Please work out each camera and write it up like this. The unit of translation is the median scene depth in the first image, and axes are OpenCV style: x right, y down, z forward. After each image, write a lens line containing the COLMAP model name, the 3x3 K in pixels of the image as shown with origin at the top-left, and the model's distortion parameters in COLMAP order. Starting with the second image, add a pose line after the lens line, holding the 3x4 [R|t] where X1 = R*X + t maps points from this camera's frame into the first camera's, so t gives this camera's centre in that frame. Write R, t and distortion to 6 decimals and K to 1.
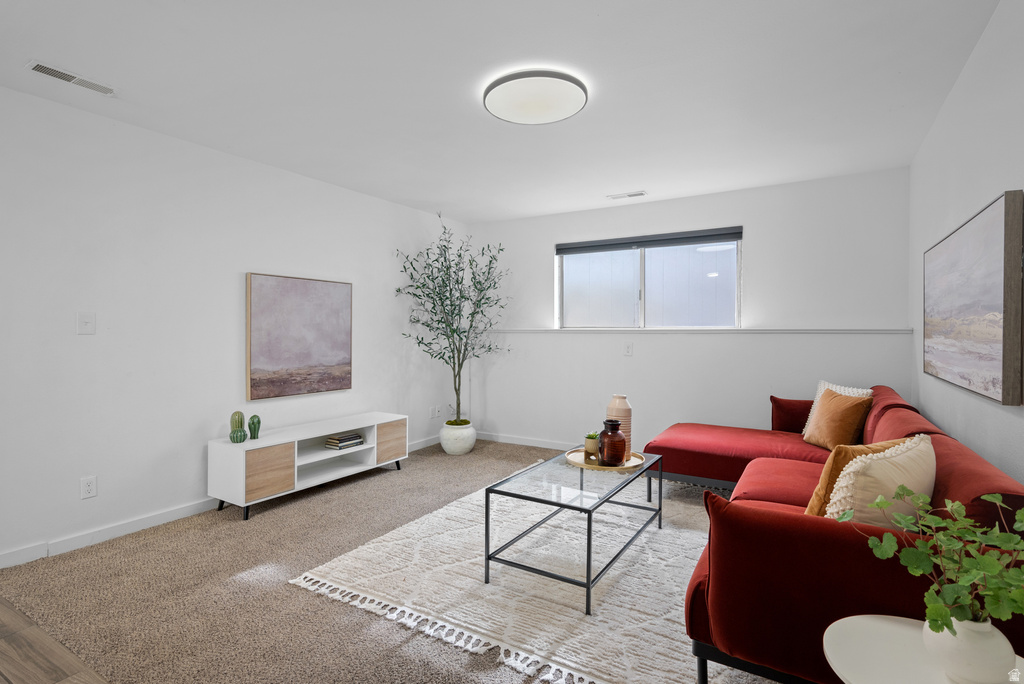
lens RADIAL K [[484.3, 0, 511.9], [0, 484.3, 333.9], [0, 0, 1]] dist [0.001347, 0.000054]
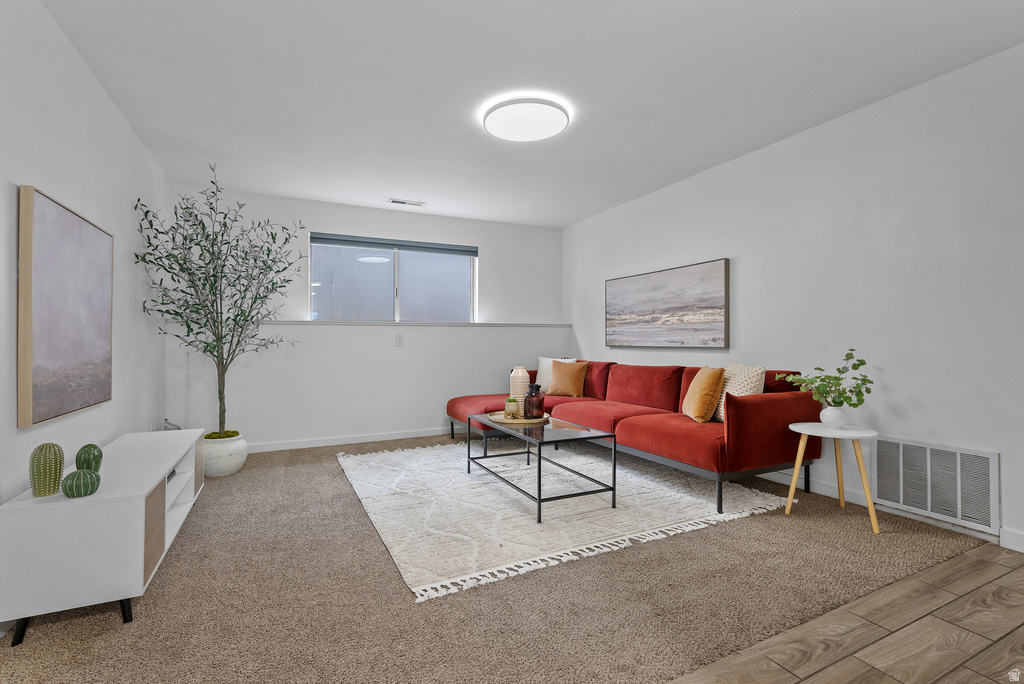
lens RADIAL K [[455.6, 0, 499.6], [0, 455.6, 339.8], [0, 0, 1]] dist [-0.000686, 0.000139]
pose [[0.577380, -0.003235, 0.816469, -0.612378], [0.006124, 0.999981, -0.000369, 0.042618], [-0.816453, 0.005214, 0.577389, 0.268300]]
